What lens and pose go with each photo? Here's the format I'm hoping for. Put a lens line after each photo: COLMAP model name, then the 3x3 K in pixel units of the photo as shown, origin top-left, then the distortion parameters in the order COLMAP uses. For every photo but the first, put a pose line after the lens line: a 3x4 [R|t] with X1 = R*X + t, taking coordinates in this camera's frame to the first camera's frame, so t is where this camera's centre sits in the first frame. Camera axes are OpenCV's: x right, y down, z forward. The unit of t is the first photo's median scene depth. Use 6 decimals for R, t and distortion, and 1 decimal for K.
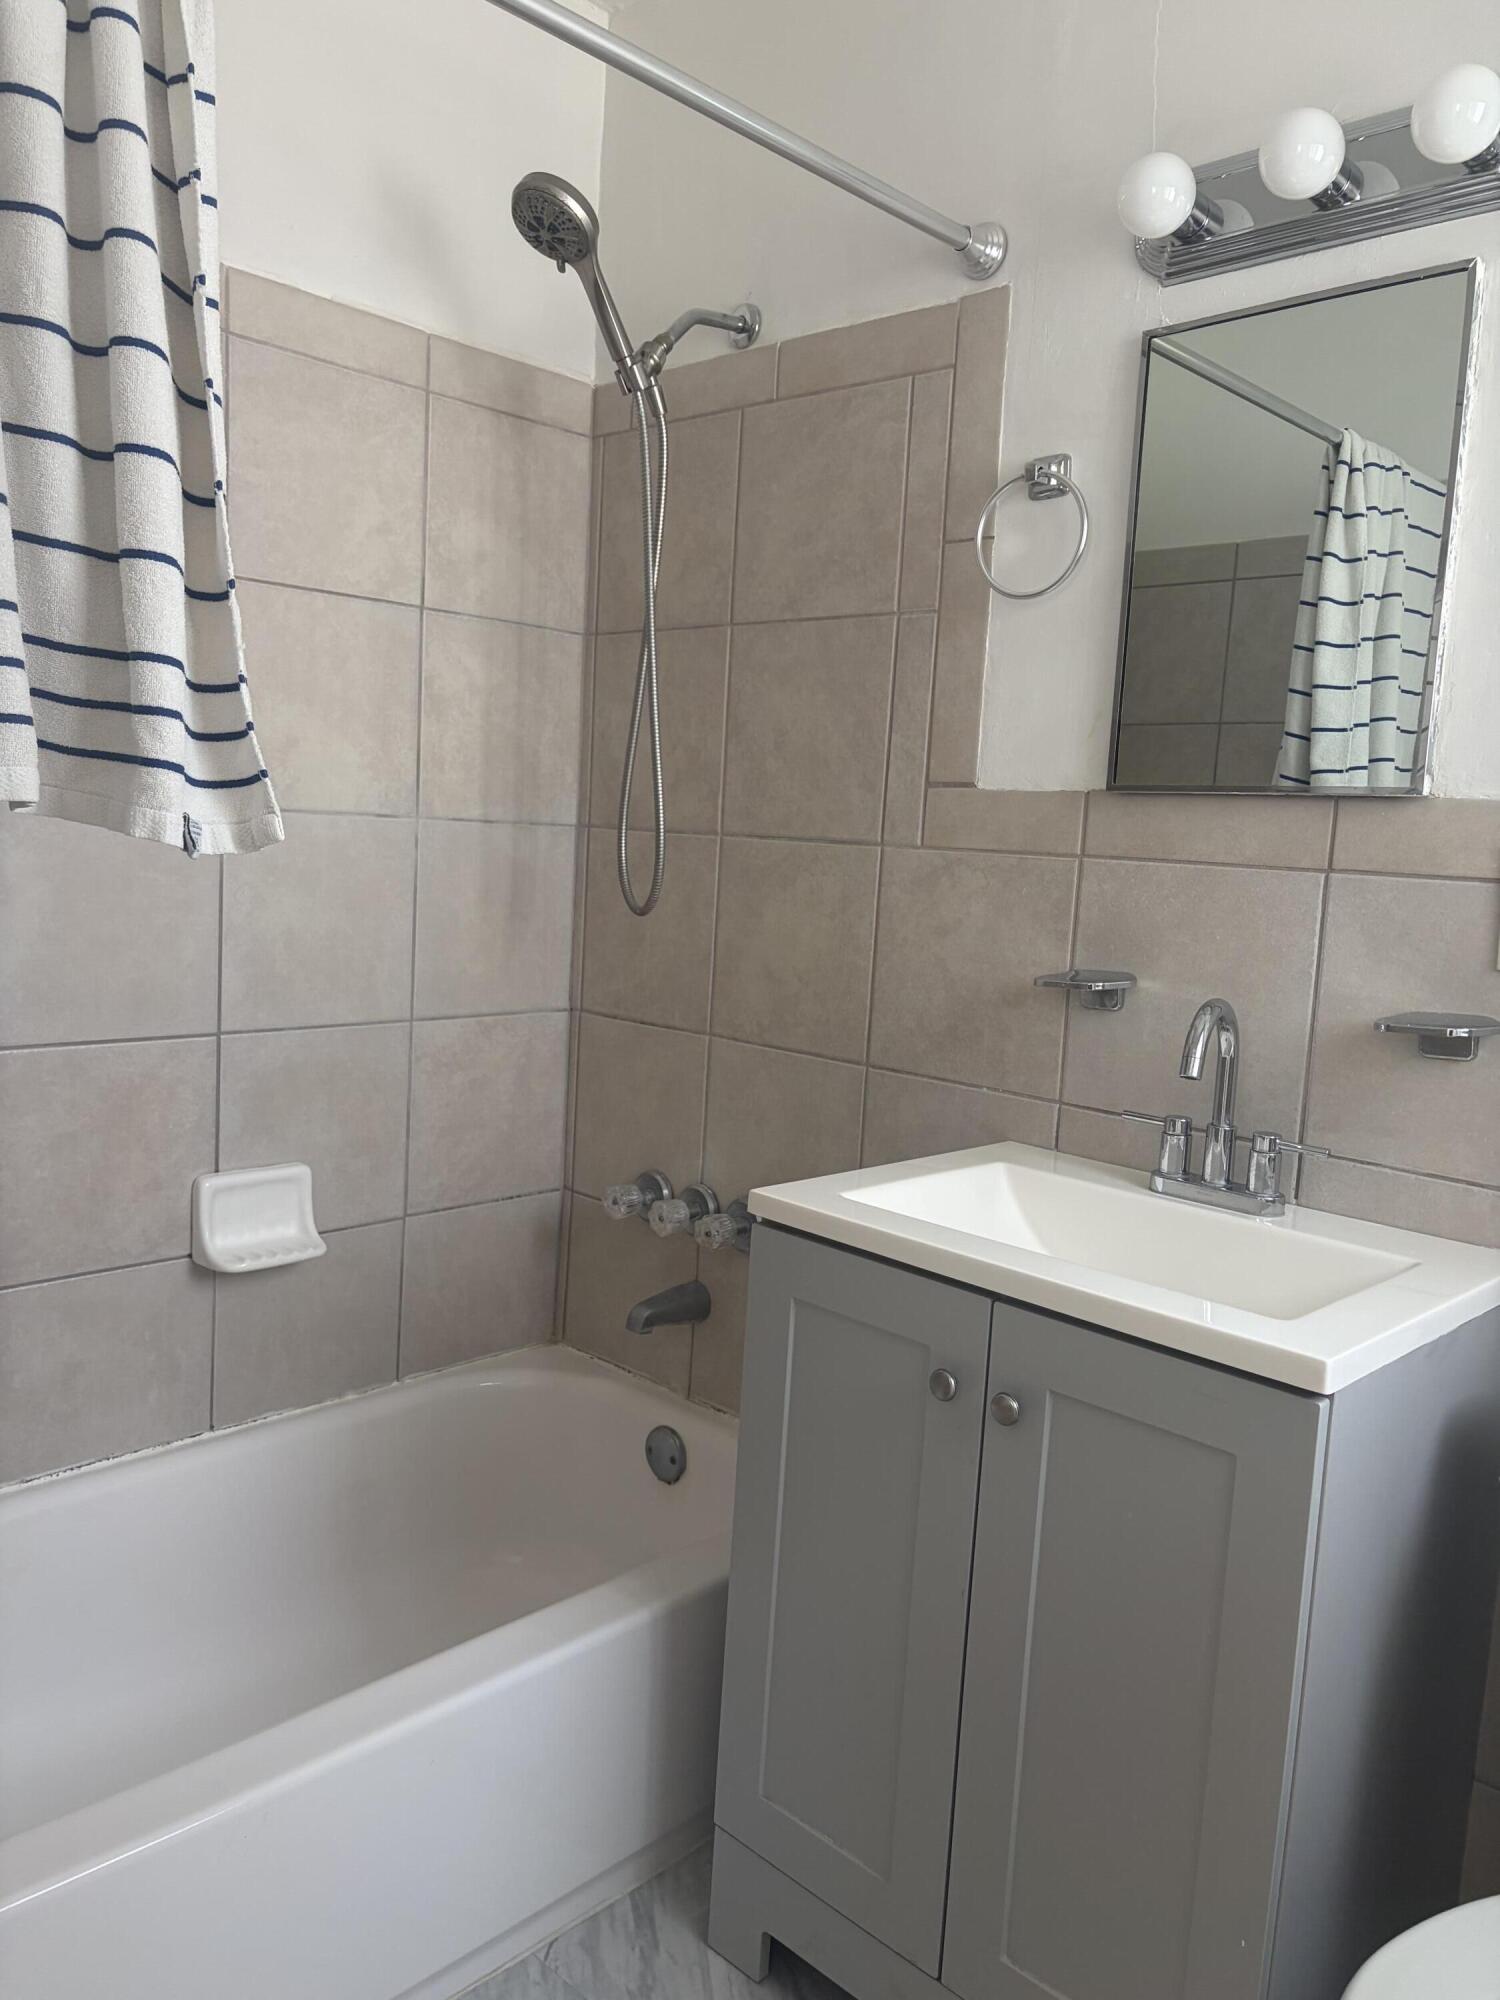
lens RADIAL K [[1509.3, 0, 727.4], [0, 1509.3, 1003.0], [0, 0, 1]] dist [0.060968, -0.072633]
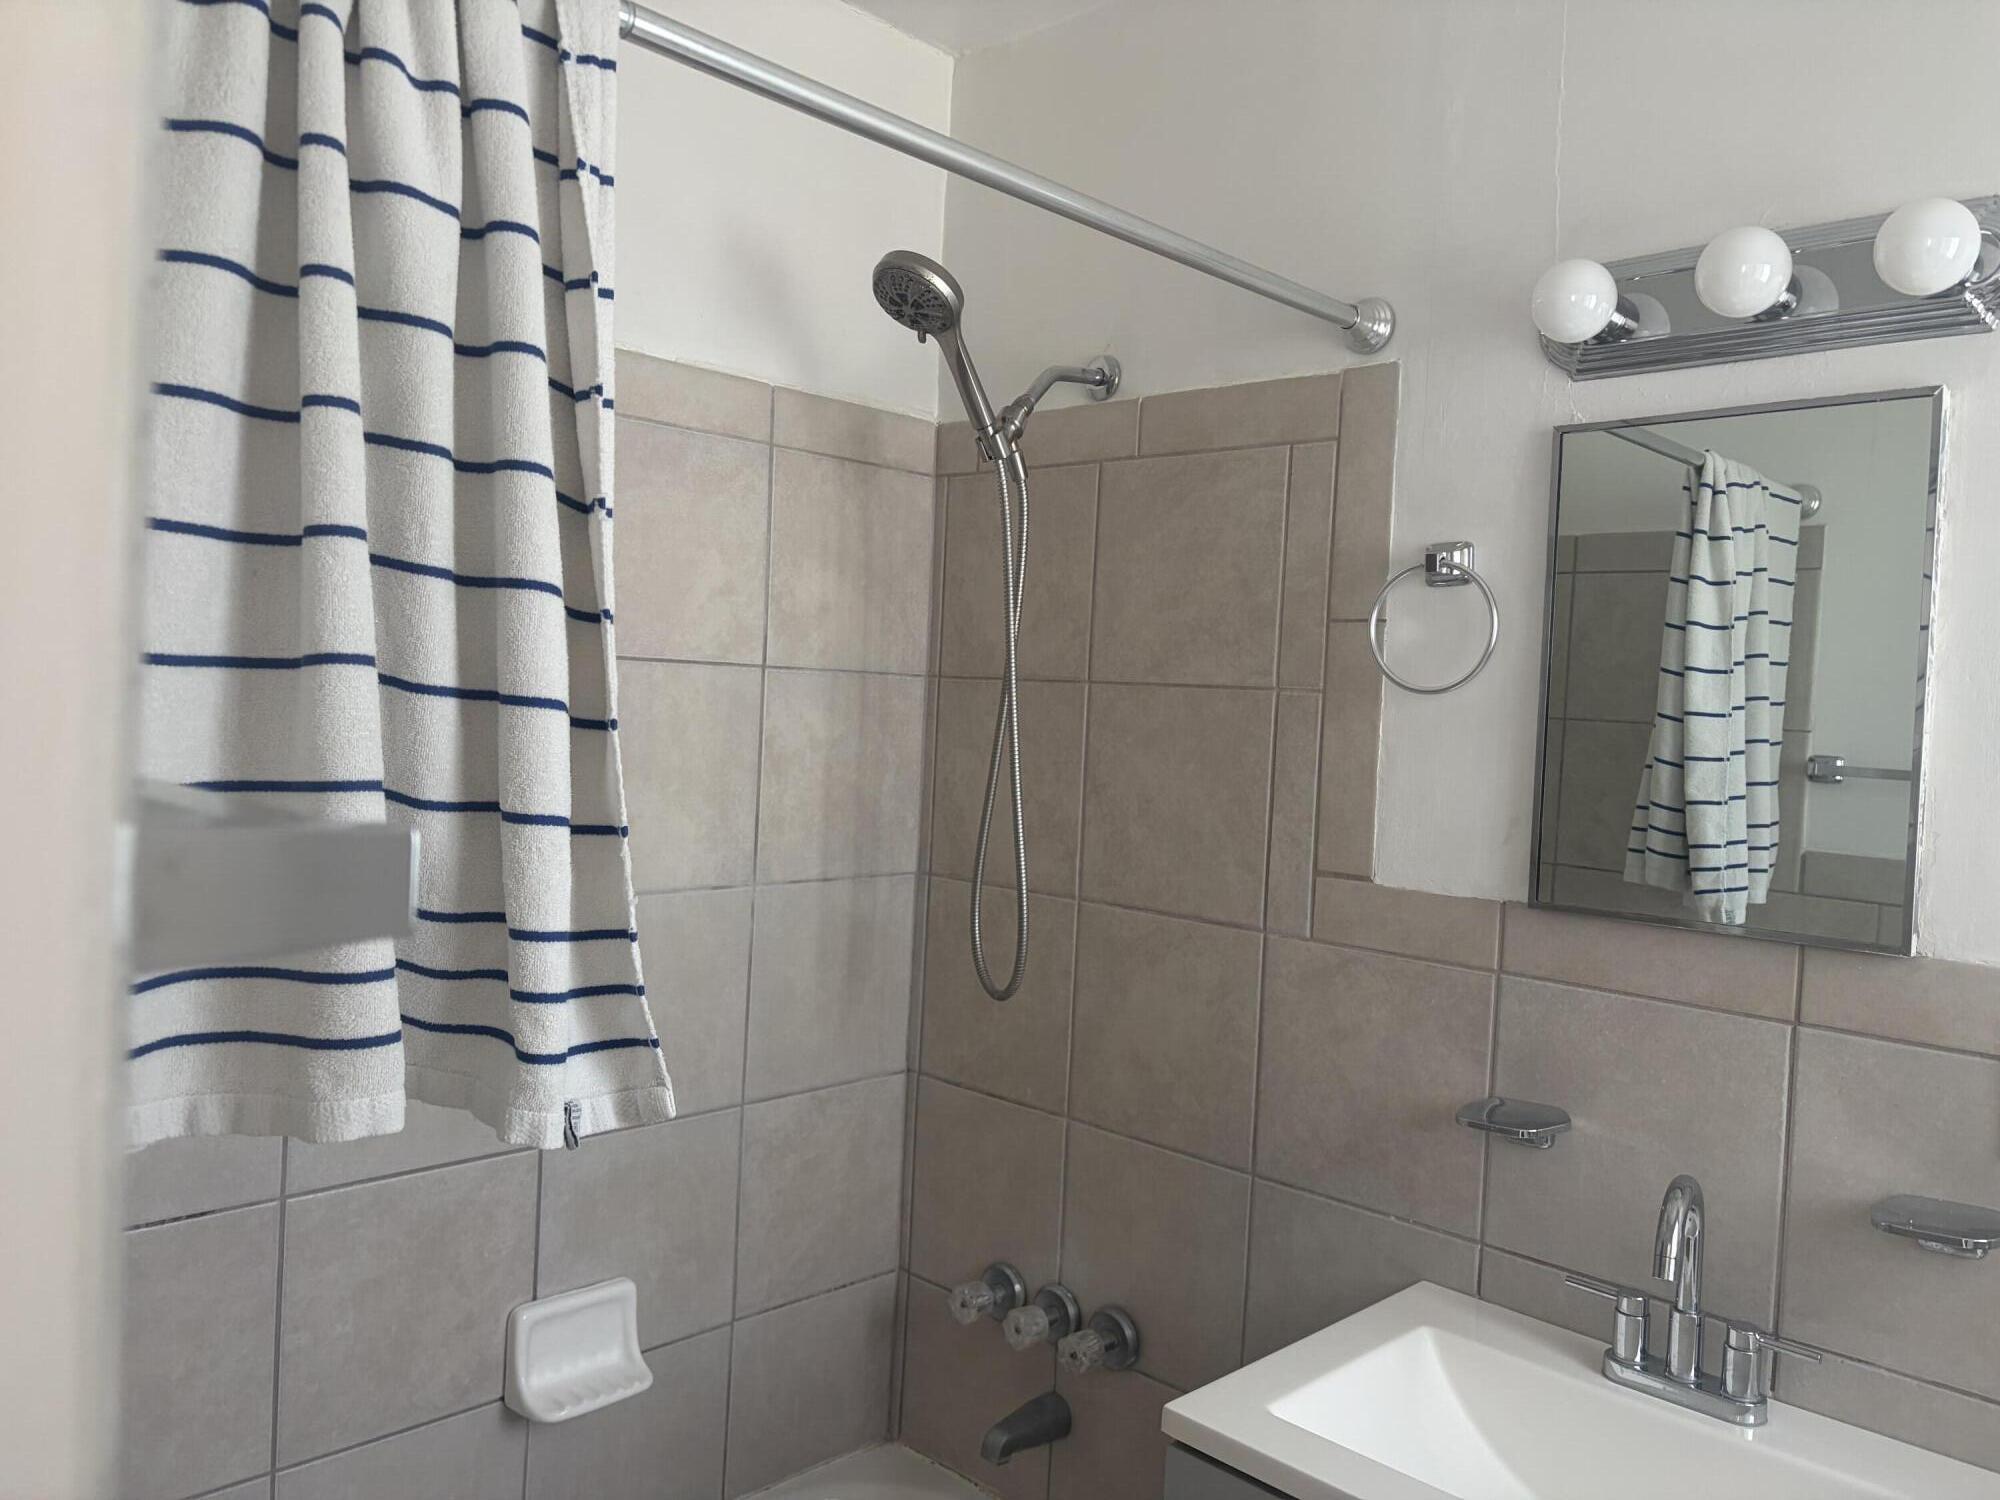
lens RADIAL K [[1509.3, 0, 1000.0], [0, 1509.3, 750.0], [0, 0, 1]] dist [0.060968, -0.072633]
pose [[0.999972, -0.004749, 0.005731, -0.063104], [0.005210, 0.996503, -0.083399, -0.136835], [-0.005315, 0.083426, 0.996500, 0.069033]]
